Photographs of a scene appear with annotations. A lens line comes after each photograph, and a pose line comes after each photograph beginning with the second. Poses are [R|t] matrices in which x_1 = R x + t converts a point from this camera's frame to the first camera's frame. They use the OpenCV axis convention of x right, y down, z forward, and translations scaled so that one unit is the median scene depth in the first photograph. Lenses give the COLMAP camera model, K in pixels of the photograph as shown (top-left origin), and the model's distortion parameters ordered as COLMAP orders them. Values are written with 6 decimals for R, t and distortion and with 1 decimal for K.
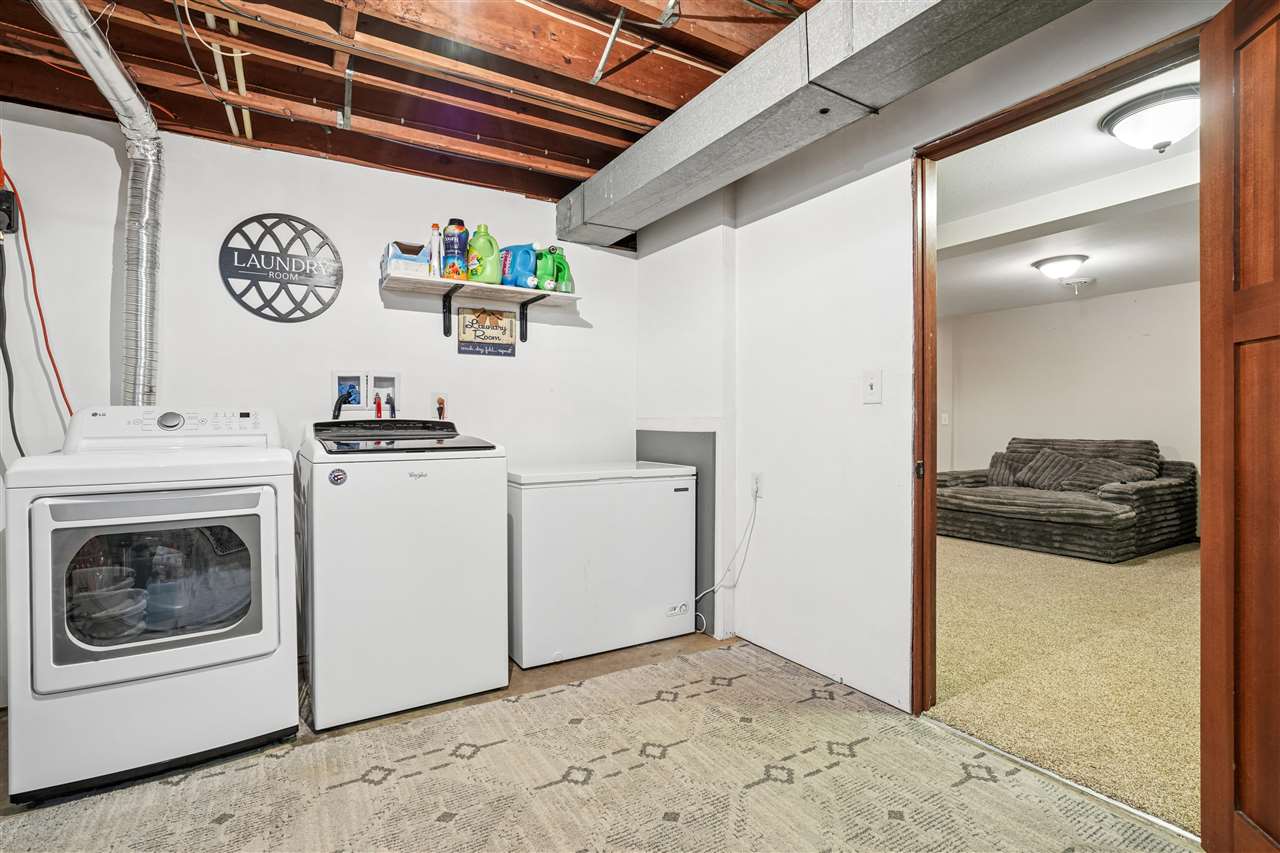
lens RADIAL K [[600.8, 0, 637.9], [0, 600.8, 426.8], [0, 0, 1]] dist [-0.028967, 0.005742]
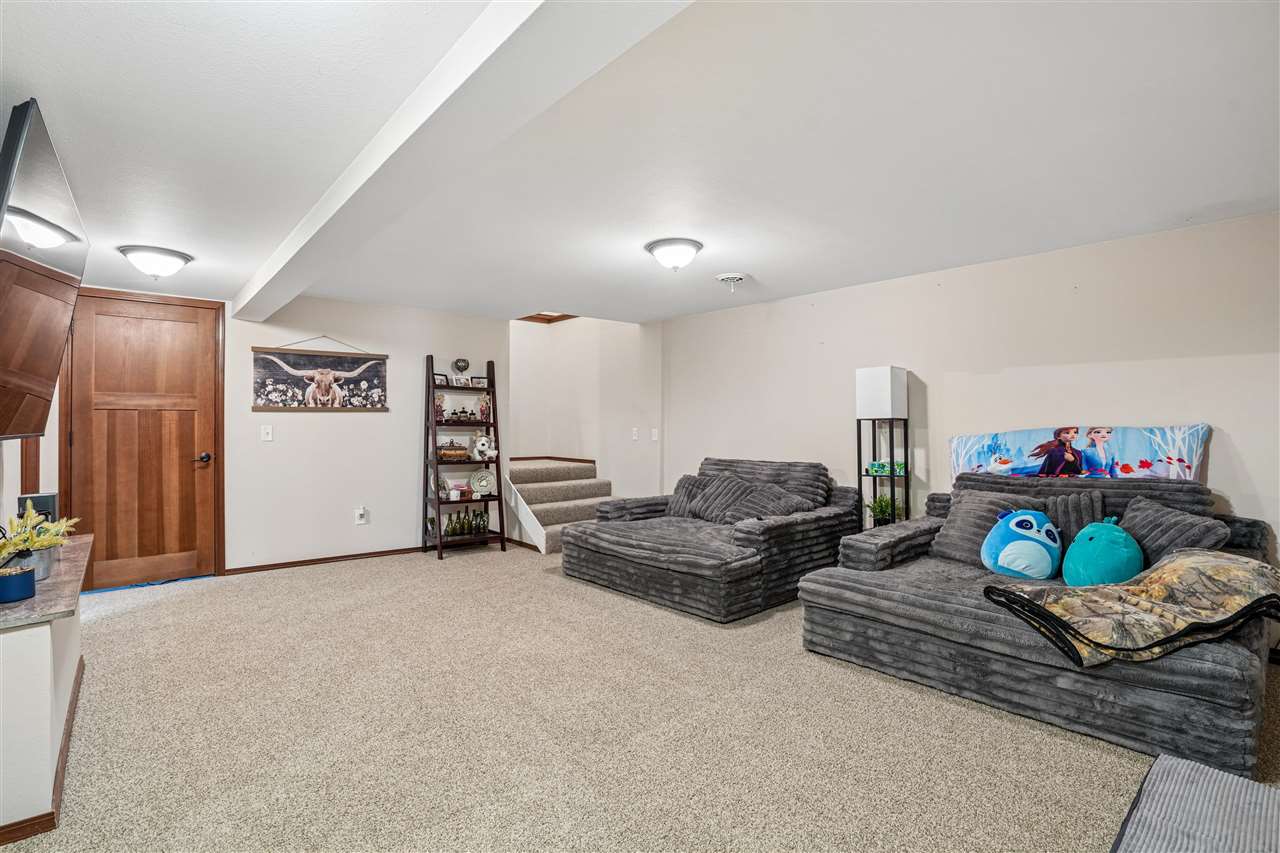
lens RADIAL K [[600.8, 0, 642.1], [0, 600.8, 420.0], [0, 0, 1]] dist [-0.028967, 0.005742]
pose [[0.979385, 0.002244, 0.201991, 0.462636], [0.001669, 0.999814, -0.019204, -0.026474], [-0.201997, 0.019146, 0.979199, 0.192895]]
